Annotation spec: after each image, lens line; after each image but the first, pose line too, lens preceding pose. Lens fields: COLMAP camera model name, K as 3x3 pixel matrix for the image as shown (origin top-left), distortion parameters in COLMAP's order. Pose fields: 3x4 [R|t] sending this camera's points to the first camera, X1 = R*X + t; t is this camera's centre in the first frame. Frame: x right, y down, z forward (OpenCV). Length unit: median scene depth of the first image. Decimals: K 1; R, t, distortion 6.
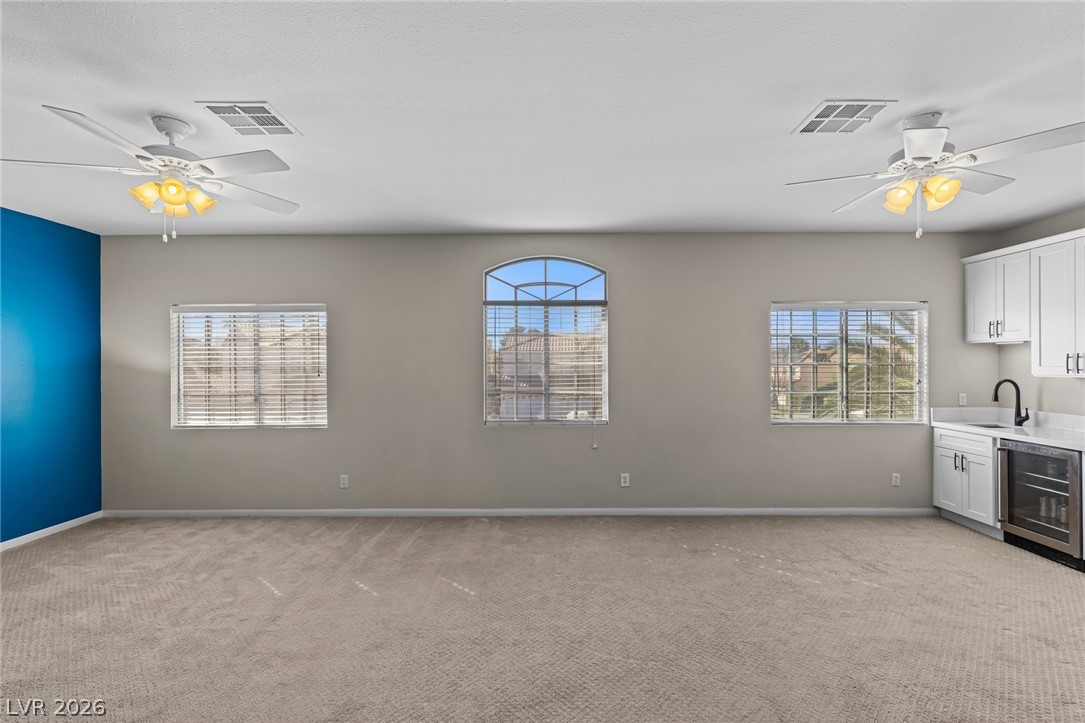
lens RADIAL K [[484.6, 0, 554.0], [0, 484.6, 363.5], [0, 0, 1]] dist [0.003183, -0.000060]
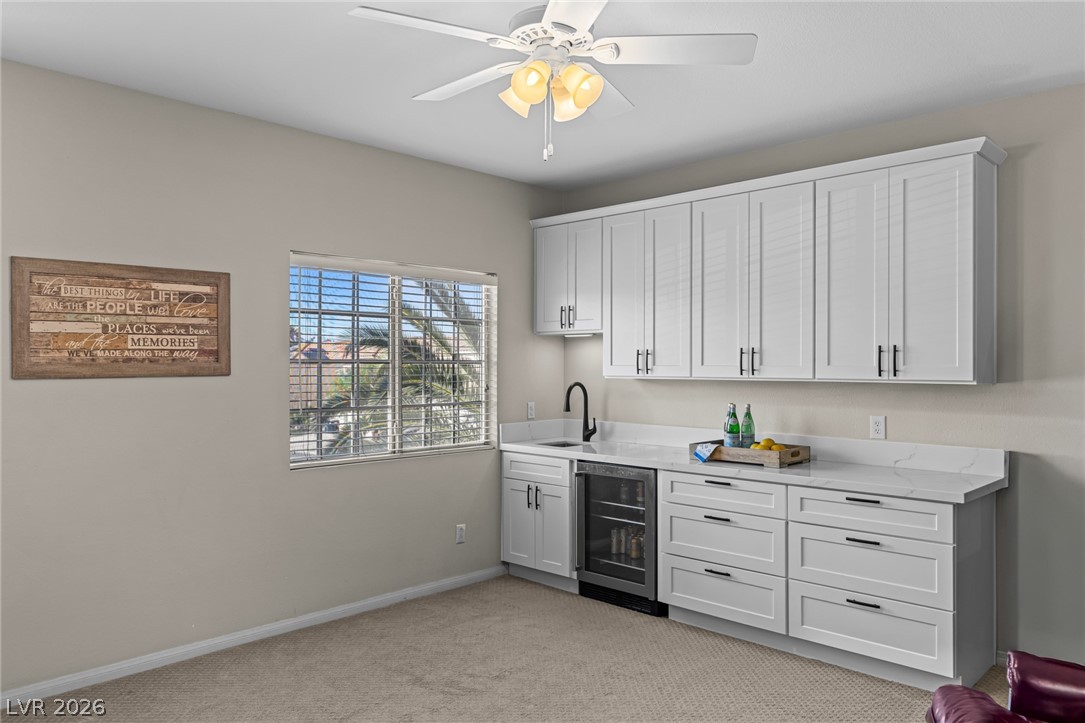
lens RADIAL K [[765.4, 0, 545.4], [0, 765.4, 358.1], [0, 0, 1]] dist [-0.002152, -0.002619]
pose [[0.700482, 0.007318, 0.713633, 0.027713], [-0.002594, 0.999967, -0.007708, 0.003797], [-0.713666, 0.003548, 0.700477, 0.191621]]
